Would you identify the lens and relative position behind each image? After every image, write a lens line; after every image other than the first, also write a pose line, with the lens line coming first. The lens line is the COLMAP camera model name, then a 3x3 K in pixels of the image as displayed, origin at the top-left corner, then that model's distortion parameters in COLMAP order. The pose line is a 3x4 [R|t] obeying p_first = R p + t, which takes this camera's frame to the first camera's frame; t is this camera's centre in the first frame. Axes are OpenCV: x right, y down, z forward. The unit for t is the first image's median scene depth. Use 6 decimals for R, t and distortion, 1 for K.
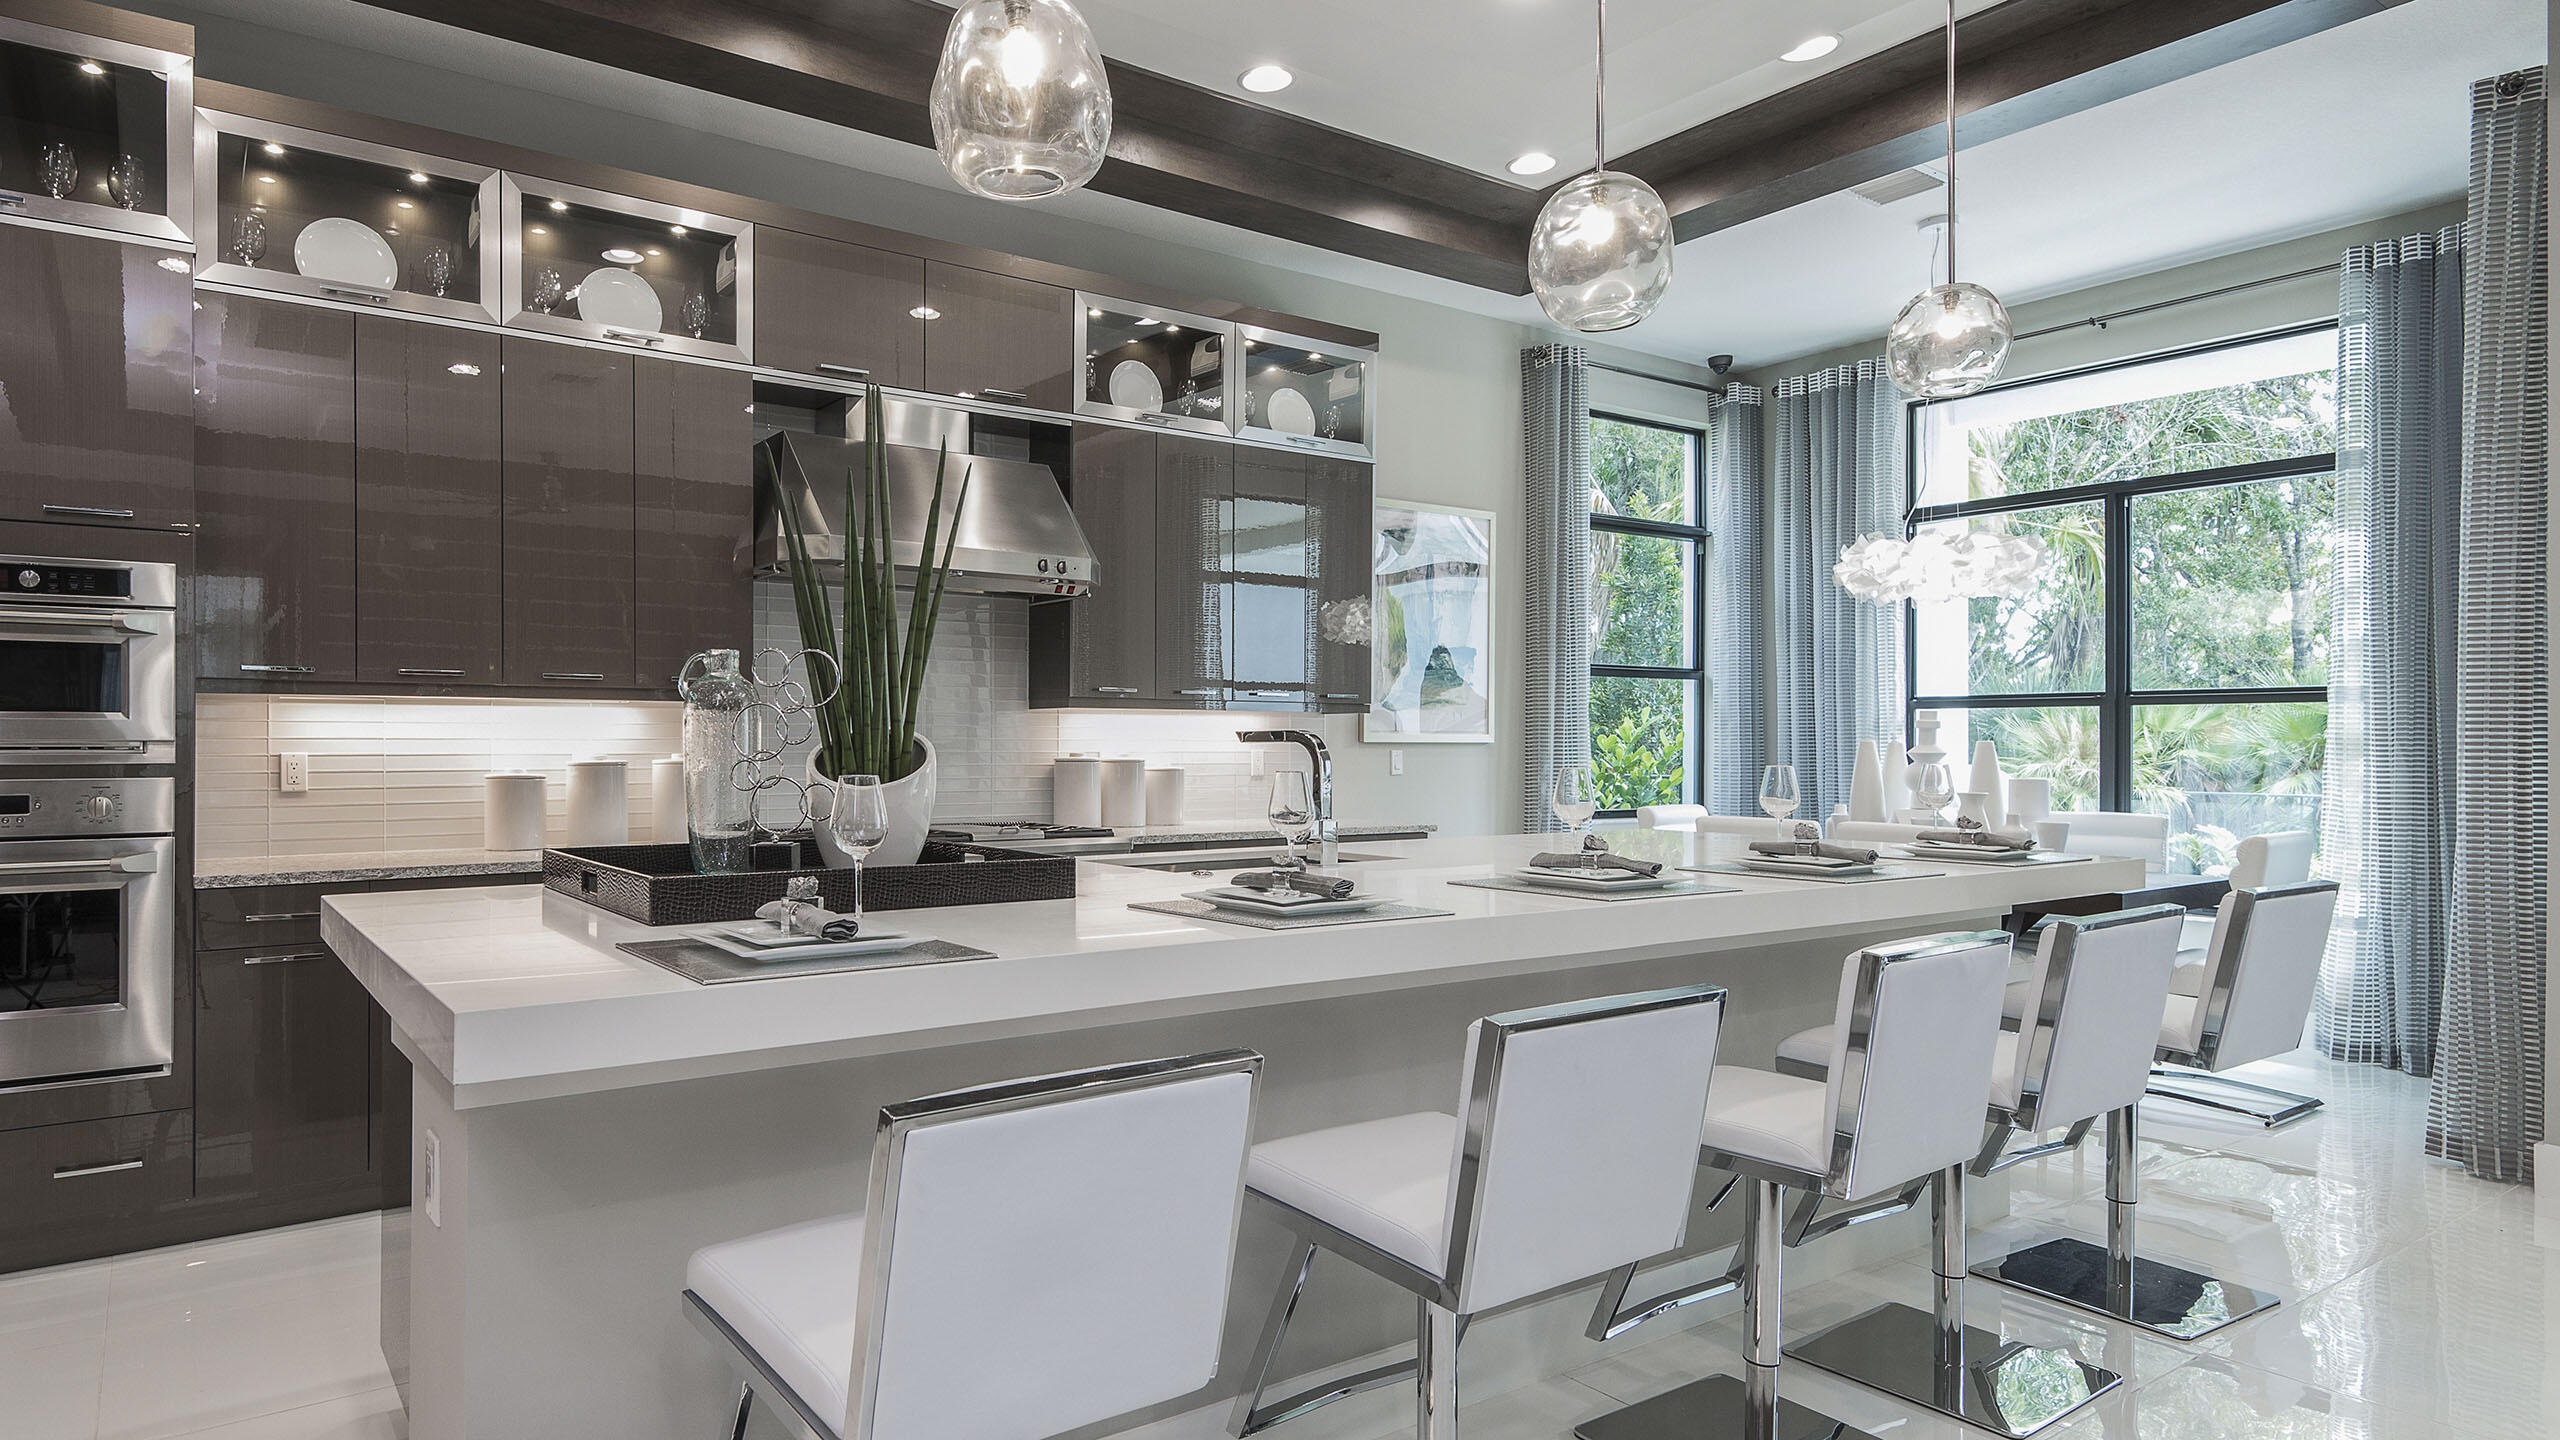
lens RADIAL K [[1246.4, 0, 1280.0], [0, 1246.4, 720.0], [0, 0, 1]] dist [0.027146, 0.000478]
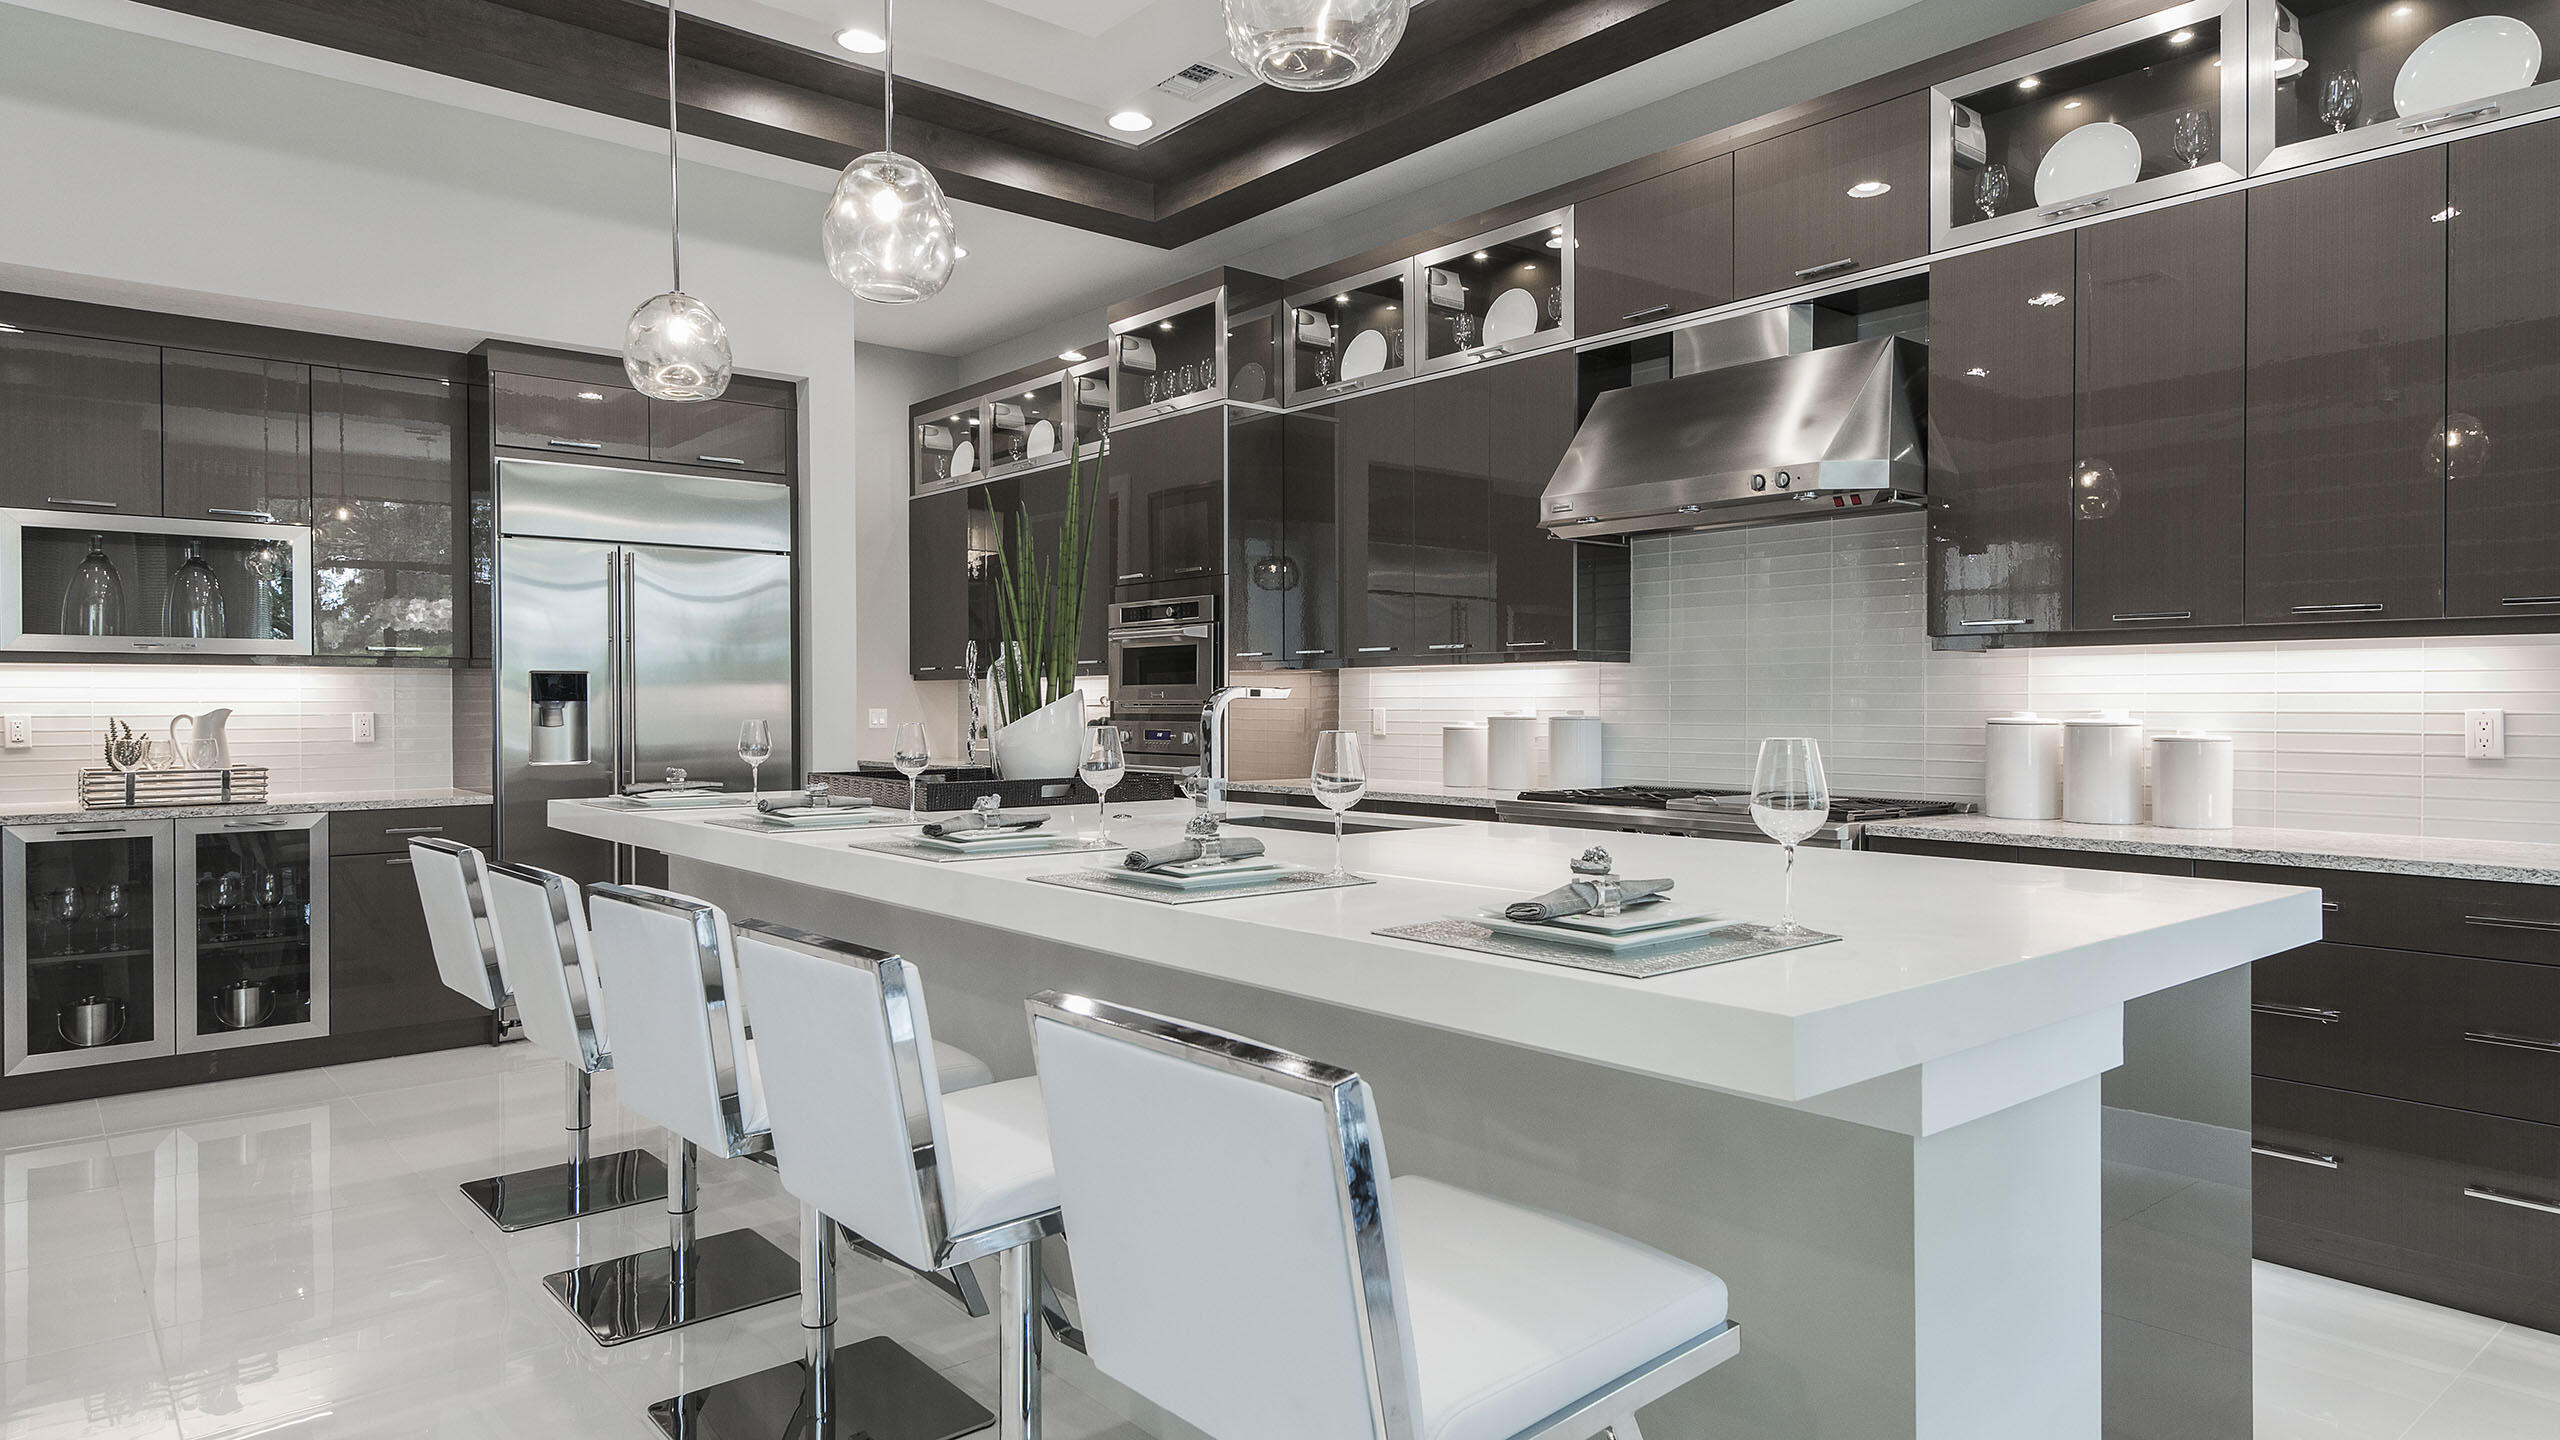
lens RADIAL K [[1494.9, 0, 1280.0], [0, 1494.9, 720.0], [0, 0, 1]] dist [0.000456, -0.000084]
pose [[0.119970, 0.008192, -0.992744, 0.954768], [0.022984, 0.999675, 0.011027, 0.017204], [0.992511, -0.024140, 0.119743, 0.735756]]
